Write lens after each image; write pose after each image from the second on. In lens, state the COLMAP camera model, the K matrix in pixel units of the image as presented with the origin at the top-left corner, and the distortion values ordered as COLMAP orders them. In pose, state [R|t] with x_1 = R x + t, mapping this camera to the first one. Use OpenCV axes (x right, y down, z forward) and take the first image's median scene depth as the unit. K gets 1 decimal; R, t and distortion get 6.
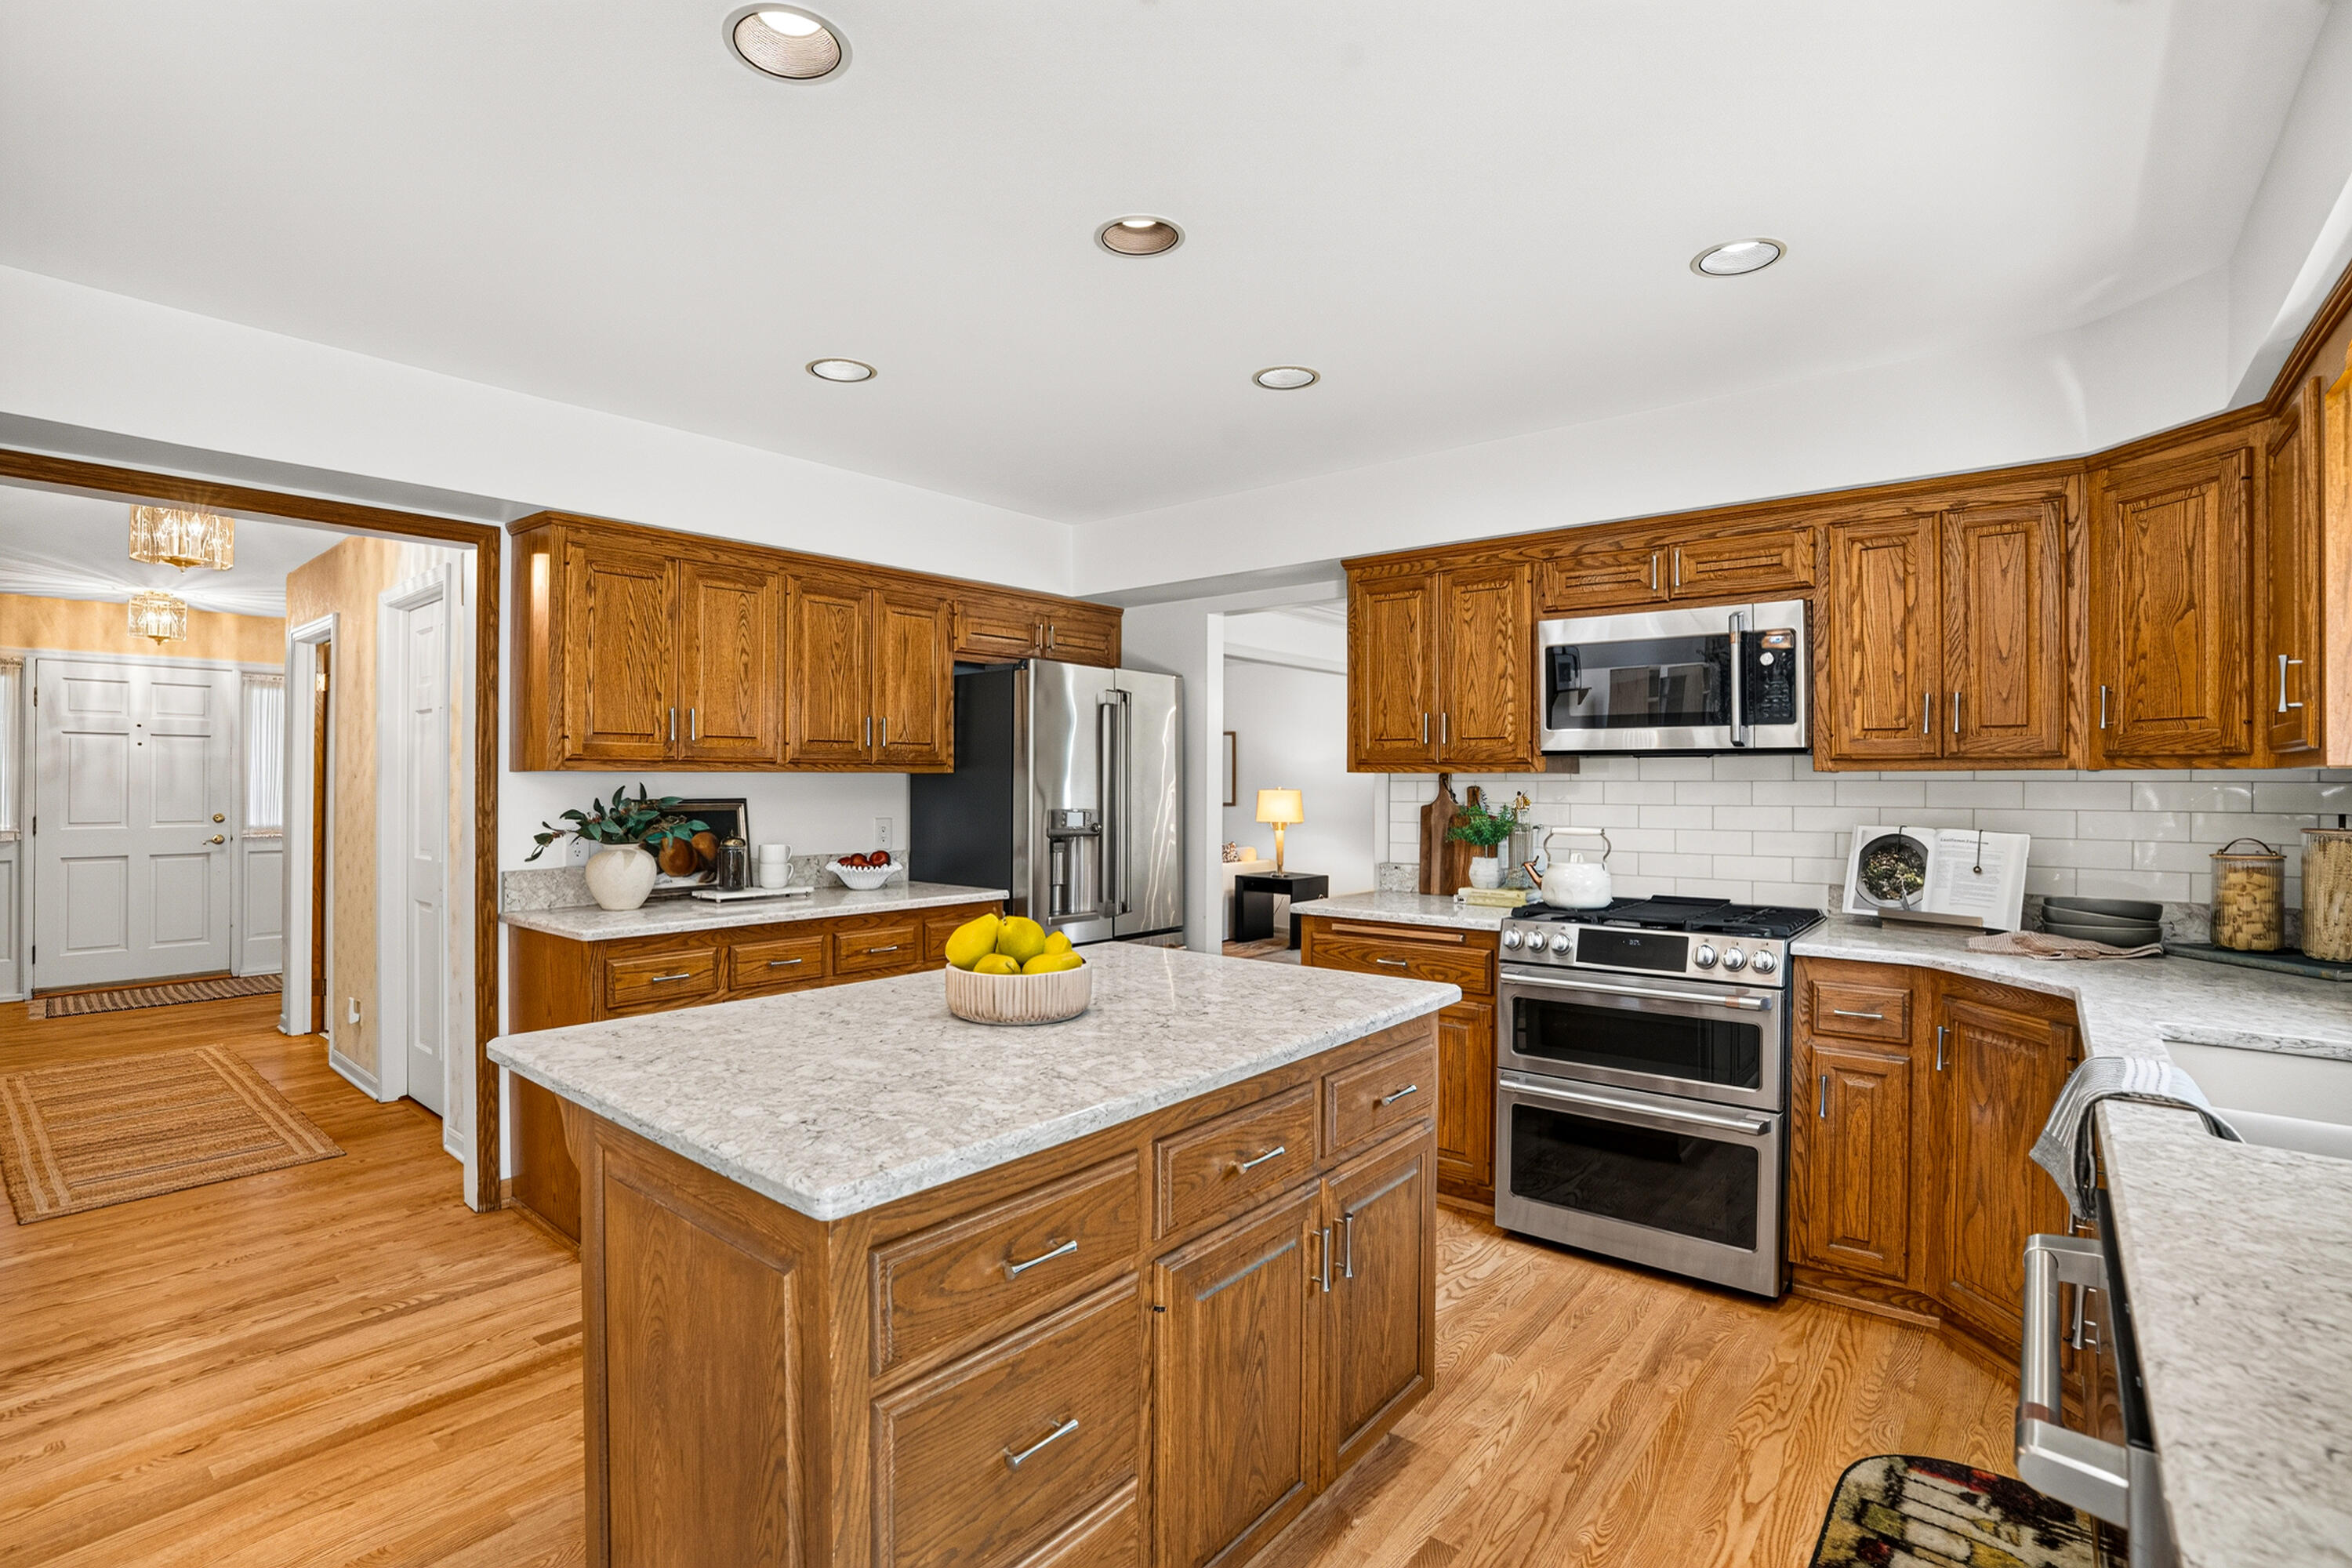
lens RADIAL K [[1089.6, 0, 1172.3], [0, 1089.6, 774.5], [0, 0, 1]] dist [-0.044636, 0.004670]
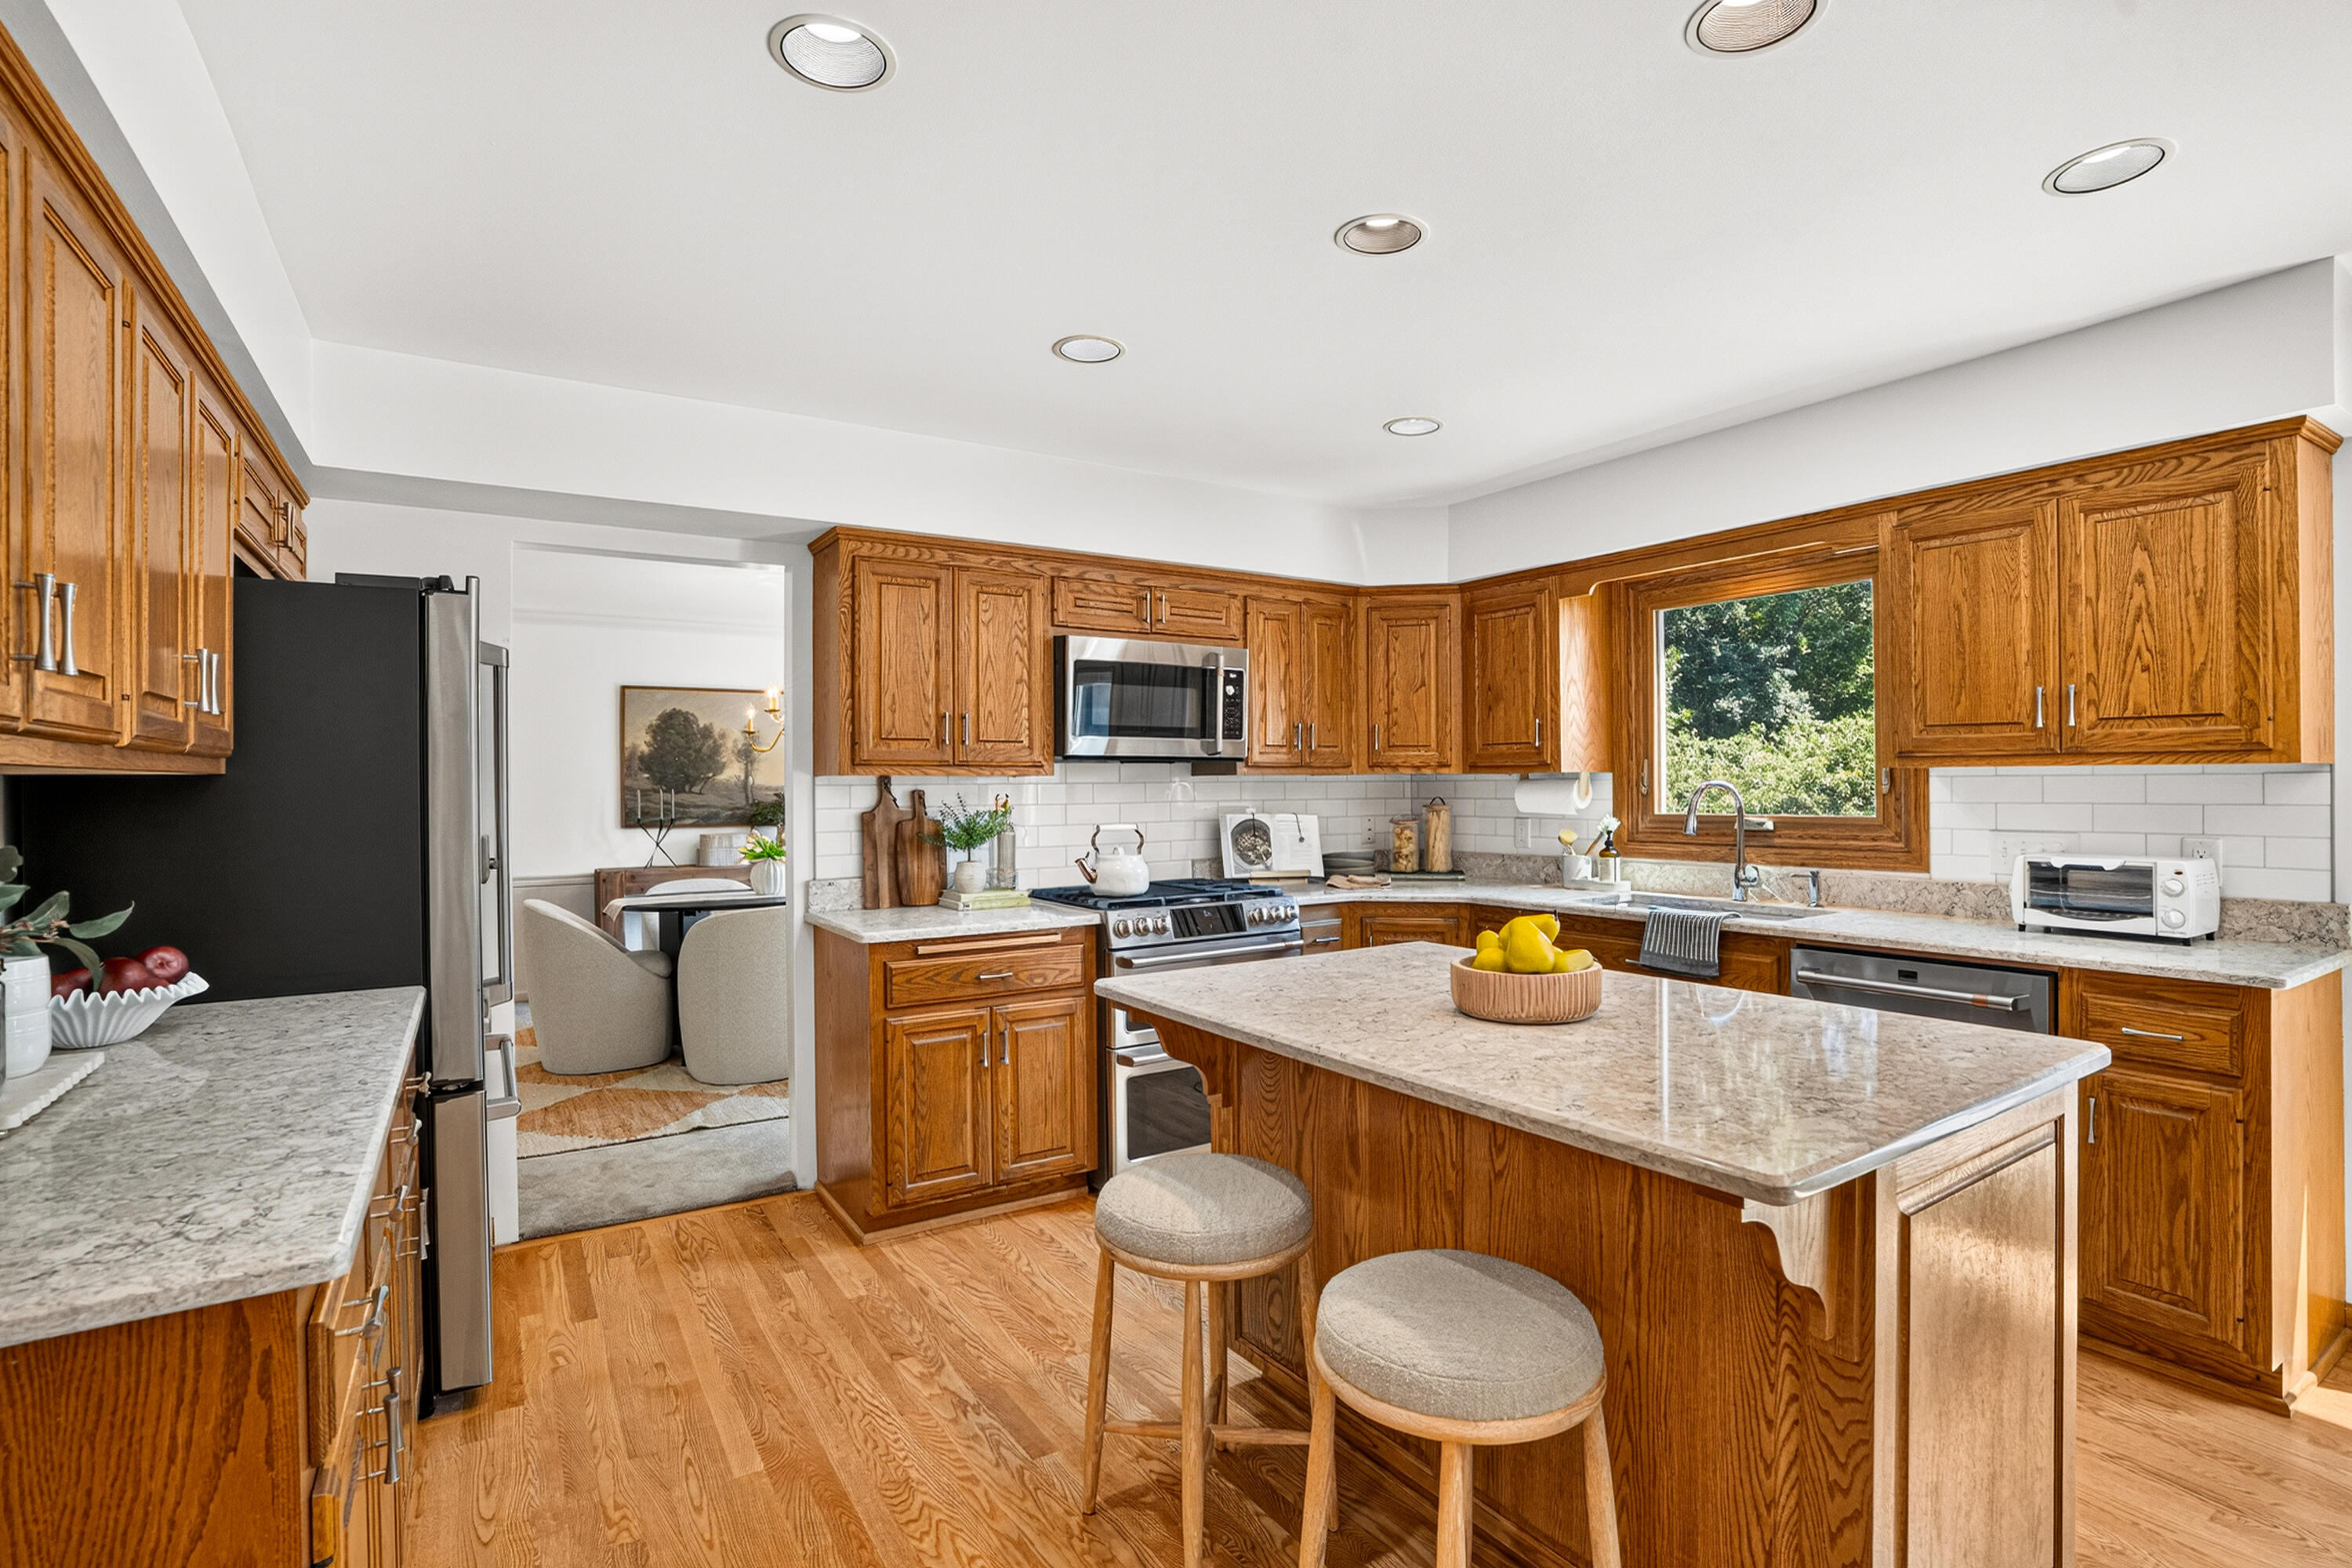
lens RADIAL K [[1089.6, 0, 1169.0], [0, 1089.6, 788.5], [0, 0, 1]] dist [-0.044636, 0.004670]
pose [[0.325697, -0.005455, 0.945458, -0.699531], [0.003666, 0.999983, 0.004507, 0.007275], [-0.945467, 0.001998, 0.325712, 0.592107]]
